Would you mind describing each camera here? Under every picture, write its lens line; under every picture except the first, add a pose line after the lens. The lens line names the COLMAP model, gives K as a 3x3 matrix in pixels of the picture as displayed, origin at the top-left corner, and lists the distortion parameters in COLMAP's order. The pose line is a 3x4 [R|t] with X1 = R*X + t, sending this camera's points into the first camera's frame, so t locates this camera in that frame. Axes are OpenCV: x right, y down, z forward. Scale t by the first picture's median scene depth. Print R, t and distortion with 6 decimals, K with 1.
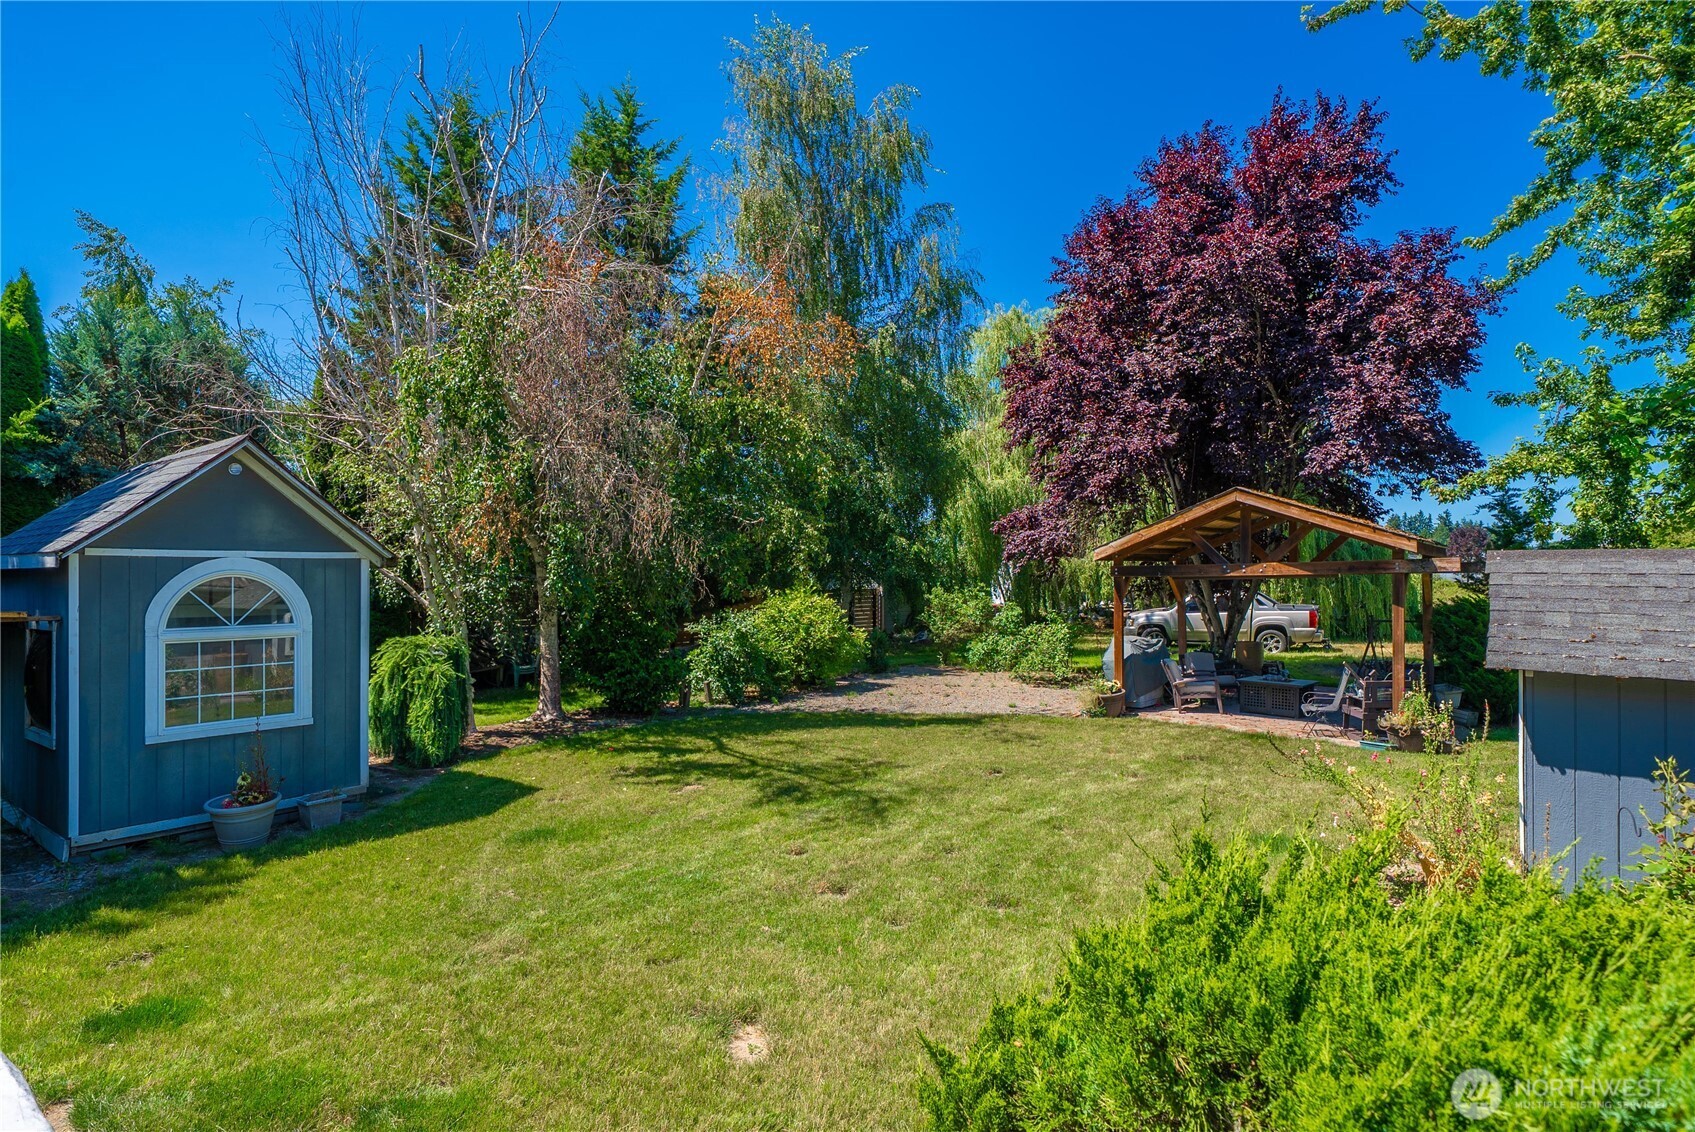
lens RADIAL K [[913.2, 0, 847.5], [0, 913.2, 566.0], [0, 0, 1]] dist [0.001520, 0.000485]
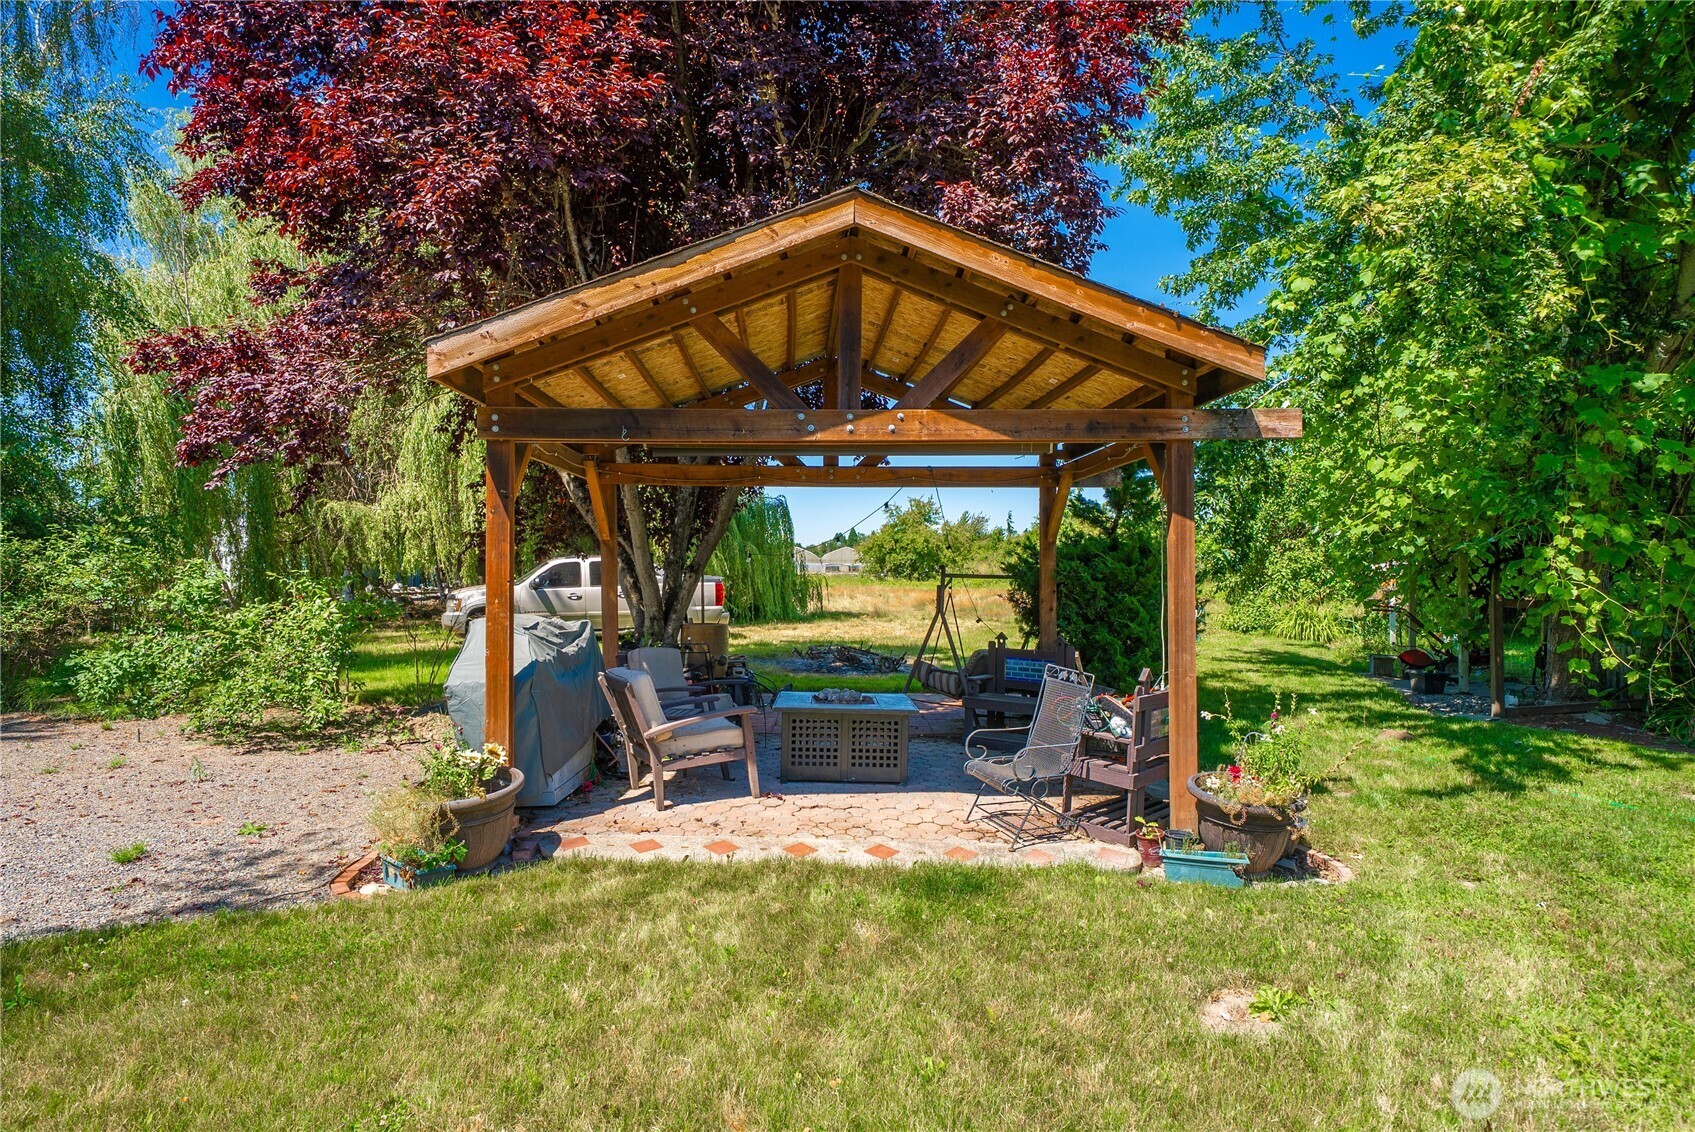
lens RADIAL K [[914.1, 0, 847.5], [0, 914.1, 566.0], [0, 0, 1]] dist [-0.002890, -0.000370]
pose [[0.741255, 0.007811, 0.671178, 0.126403], [-0.012391, 0.999921, 0.002047, 0.043637], [-0.671109, -0.009834, 0.741293, 0.505368]]
